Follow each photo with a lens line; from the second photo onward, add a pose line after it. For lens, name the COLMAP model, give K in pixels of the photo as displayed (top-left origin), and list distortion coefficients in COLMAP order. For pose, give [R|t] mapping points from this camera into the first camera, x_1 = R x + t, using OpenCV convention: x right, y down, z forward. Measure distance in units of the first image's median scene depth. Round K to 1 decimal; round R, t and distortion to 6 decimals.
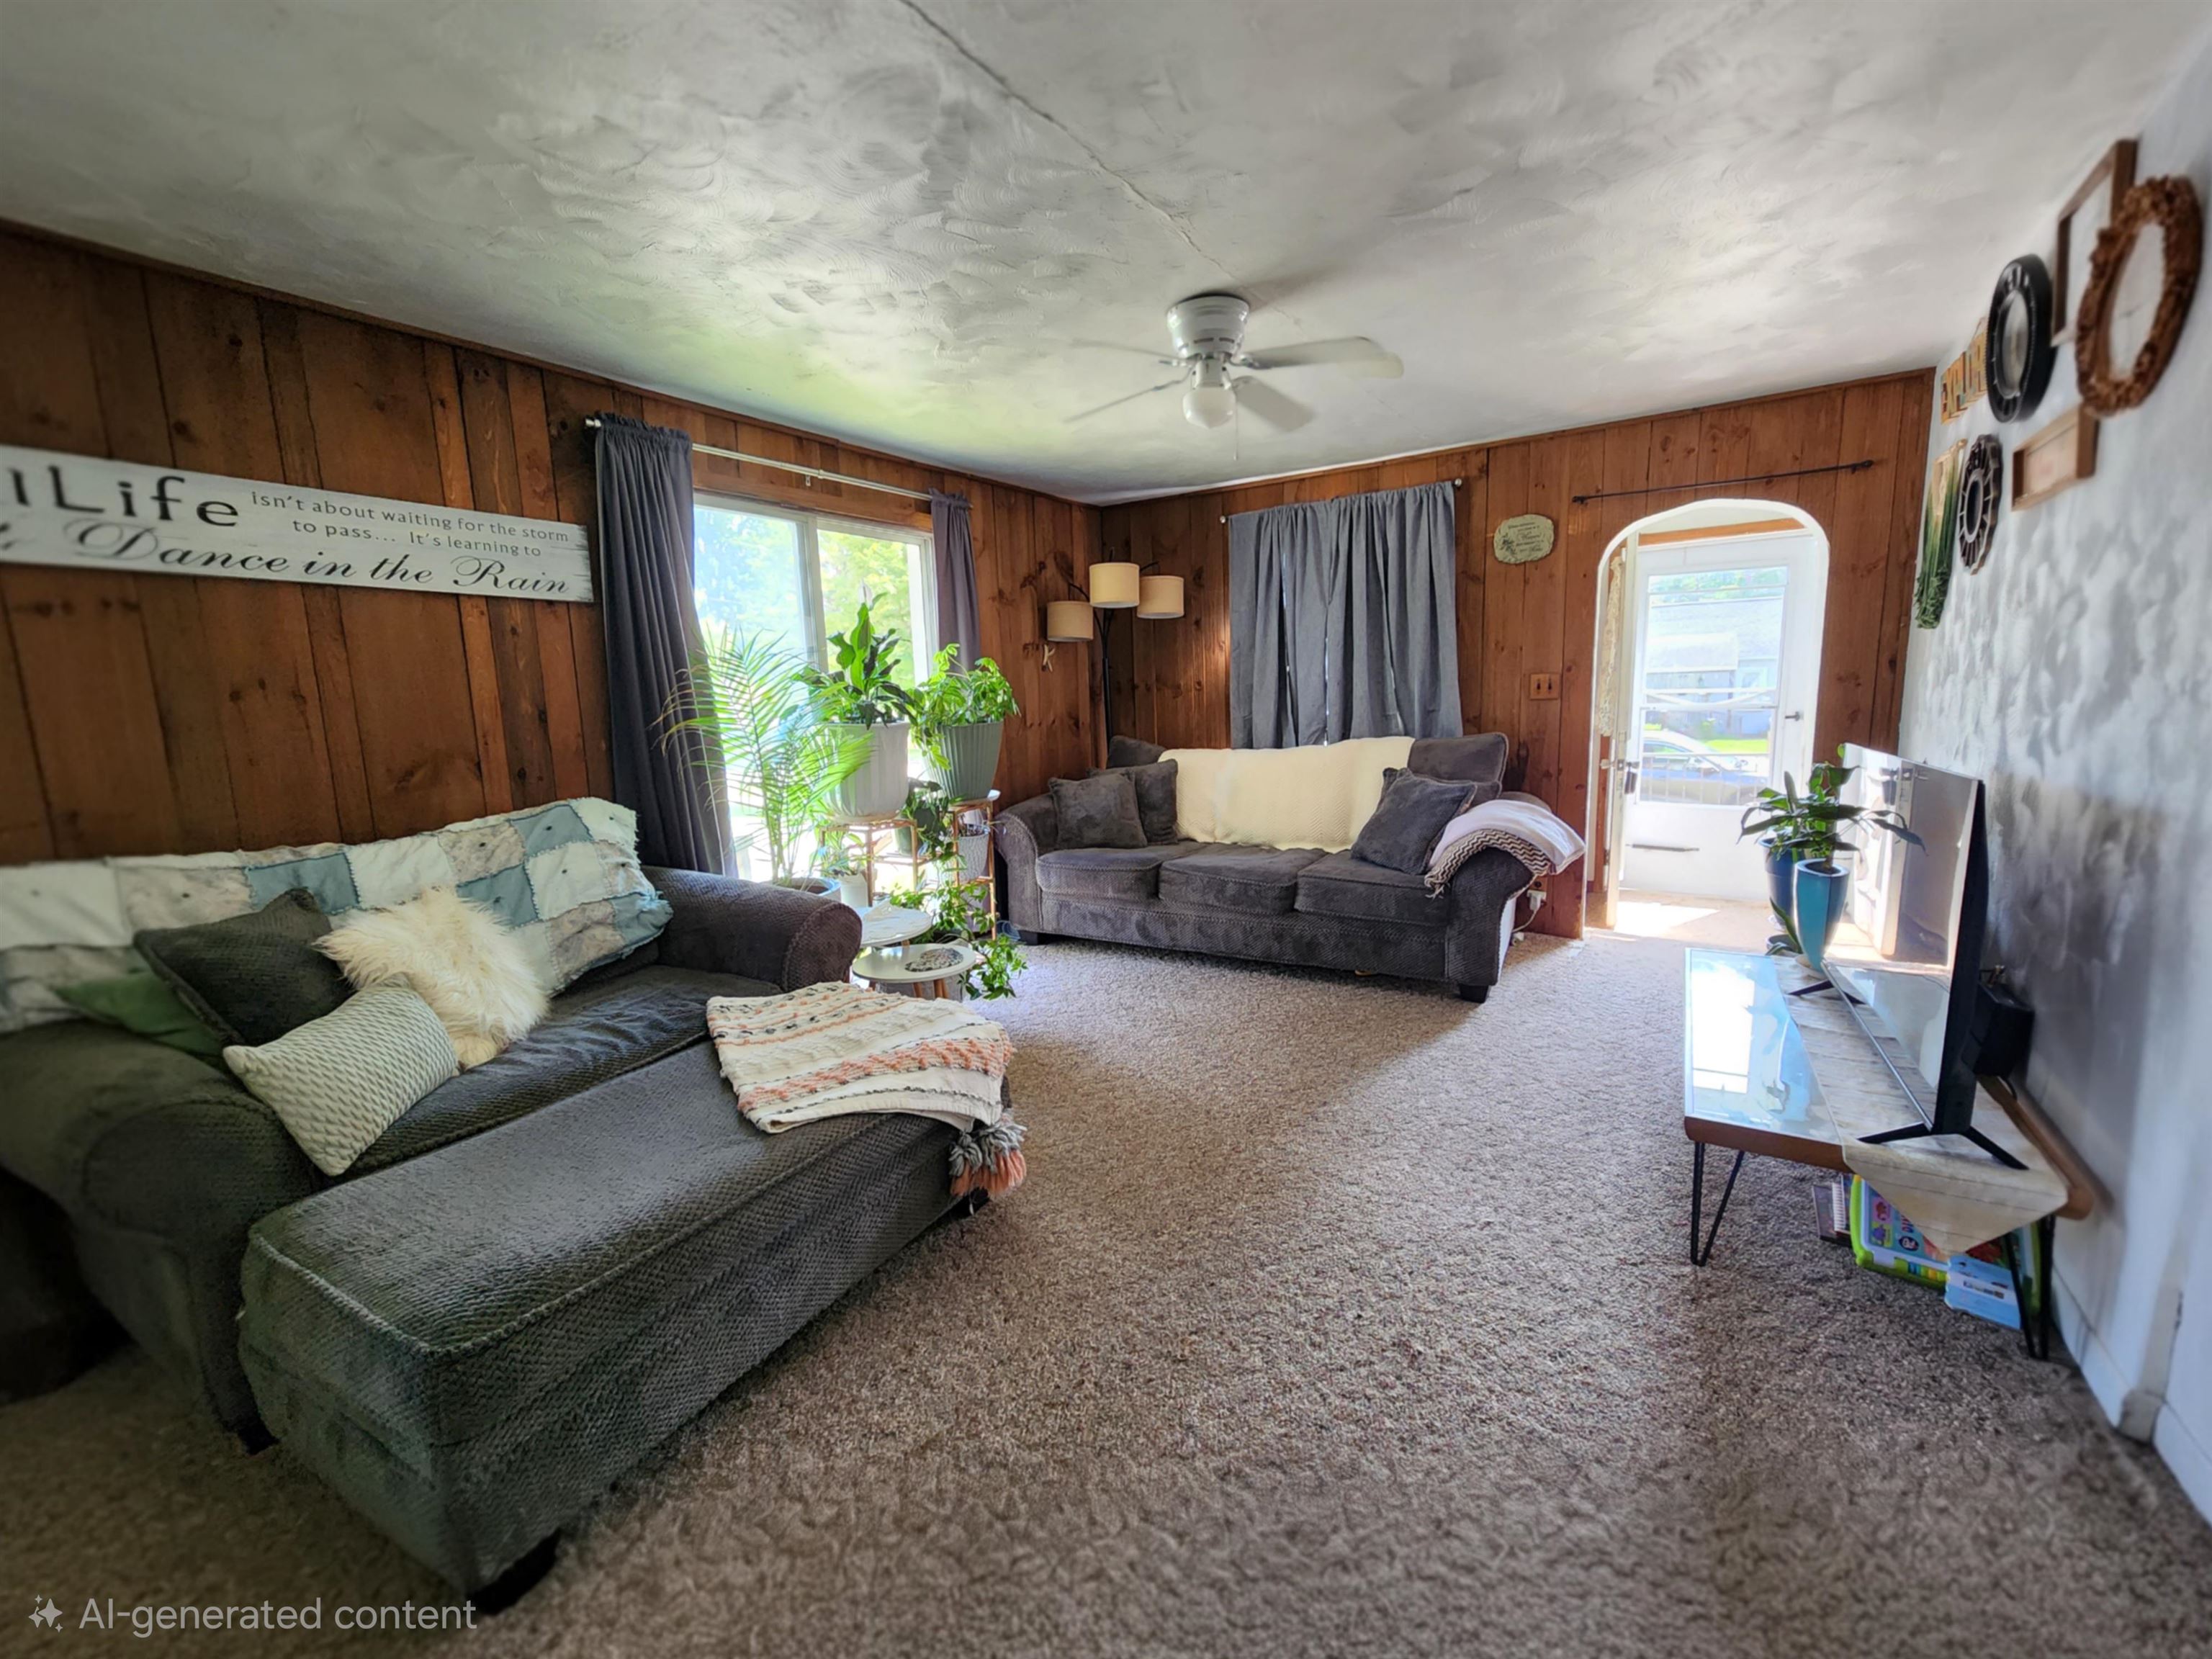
lens RADIAL K [[888.6, 0, 1151.0], [0, 888.6, 817.1], [0, 0, 1]] dist [-0.000981, 0.000082]
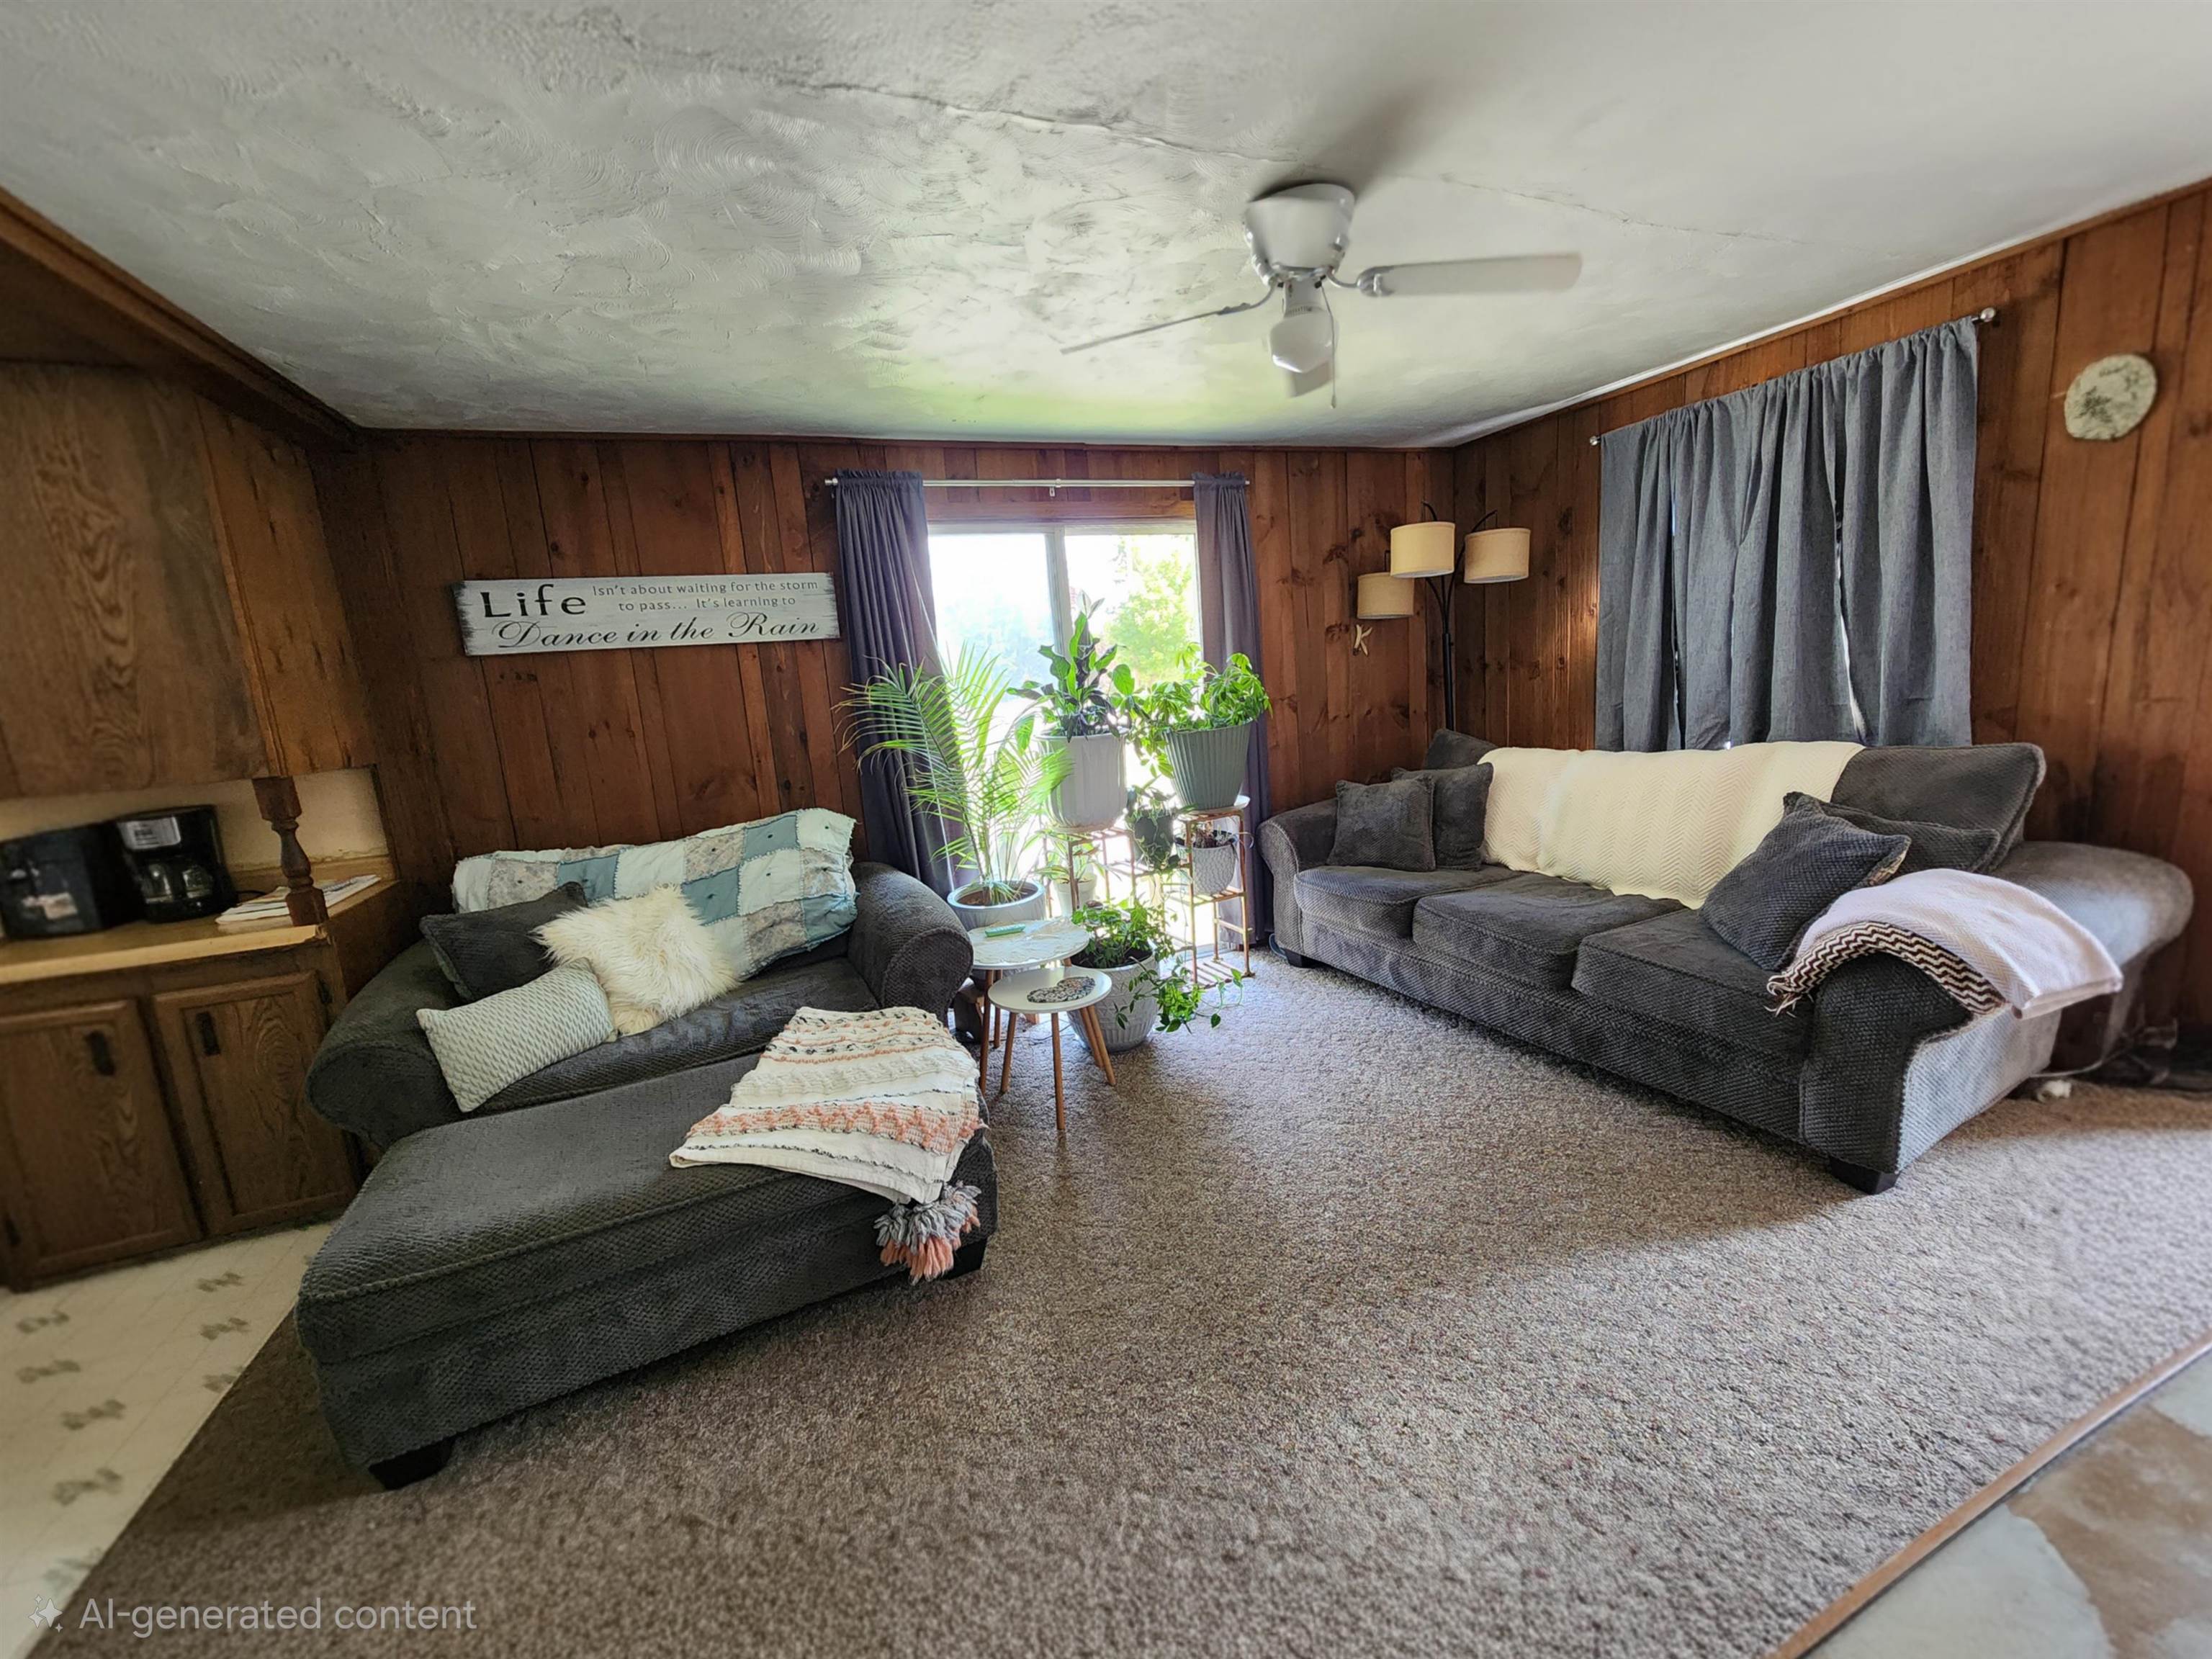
lens RADIAL K [[888.6, 0, 1137.3], [0, 888.6, 819.9], [0, 0, 1]] dist [-0.000981, 0.000082]
pose [[0.813284, 0.068364, -0.577837, 0.328820], [-0.032546, 0.996864, 0.072133, -0.086716], [0.580956, -0.039858, 0.812958, 0.232980]]
